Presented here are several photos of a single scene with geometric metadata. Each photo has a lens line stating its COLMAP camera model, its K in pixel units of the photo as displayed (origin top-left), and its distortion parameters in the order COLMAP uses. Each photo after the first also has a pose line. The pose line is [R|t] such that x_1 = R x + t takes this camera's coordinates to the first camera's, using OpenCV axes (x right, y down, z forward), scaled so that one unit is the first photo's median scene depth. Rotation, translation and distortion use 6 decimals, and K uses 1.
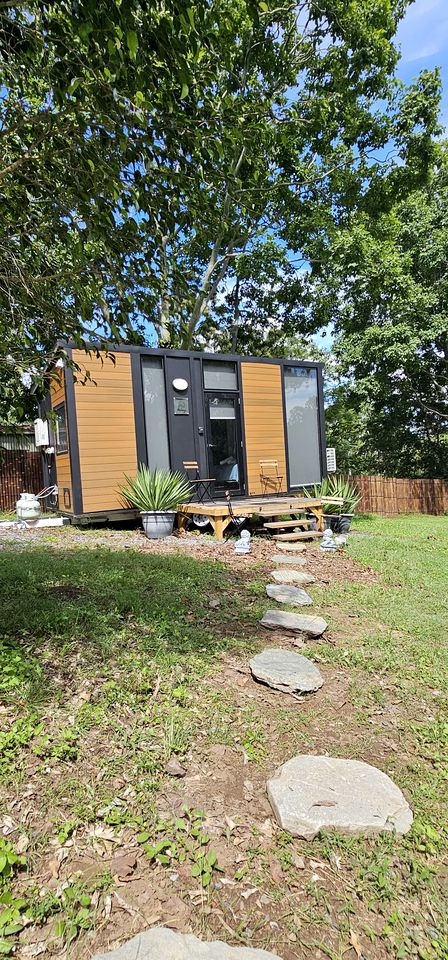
lens RADIAL K [[448.3, 0, 224.0], [0, 448.3, 480.0], [0, 0, 1]] dist [0.000190, 0.000122]
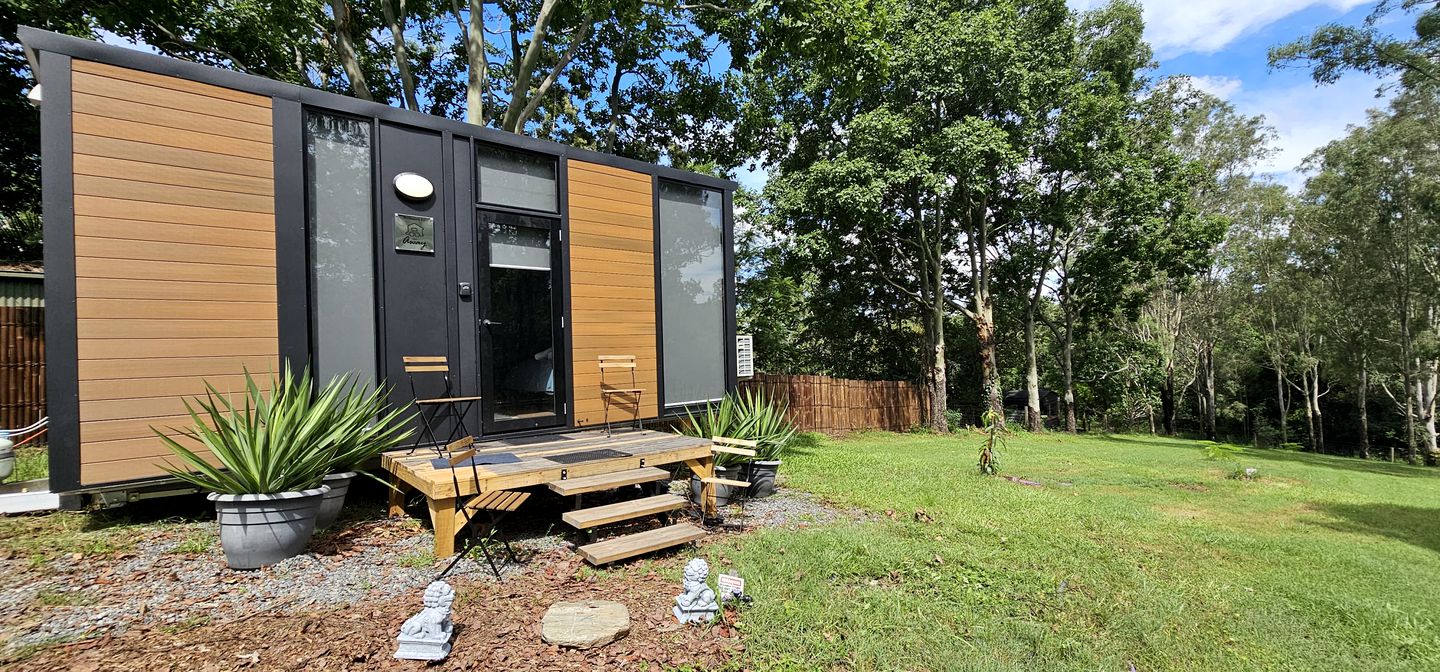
lens RADIAL K [[613.6, 0, 720.0], [0, 613.6, 336.0], [0, 0, 1]] dist [-0.000214, 0.000001]
pose [[0.986178, 0.037581, 0.161371, 0.101742], [-0.028110, 0.997768, -0.060576, -0.028457], [-0.163287, 0.055203, 0.985033, 0.304727]]
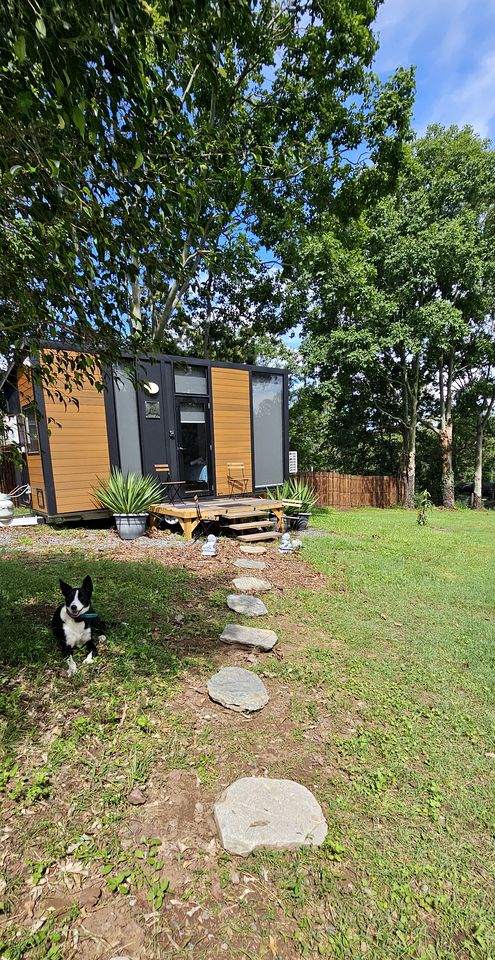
lens RADIAL K [[414.2, 0, 242.6], [0, 414.2, 527.5], [0, 0, 1]] dist [-0.000239, 0.000145]
pose [[0.993608, 0.007172, 0.112660, 0.004777], [-0.022467, 0.990579, 0.135089, -0.026355], [-0.110629, -0.136757, 0.984408, -0.000966]]
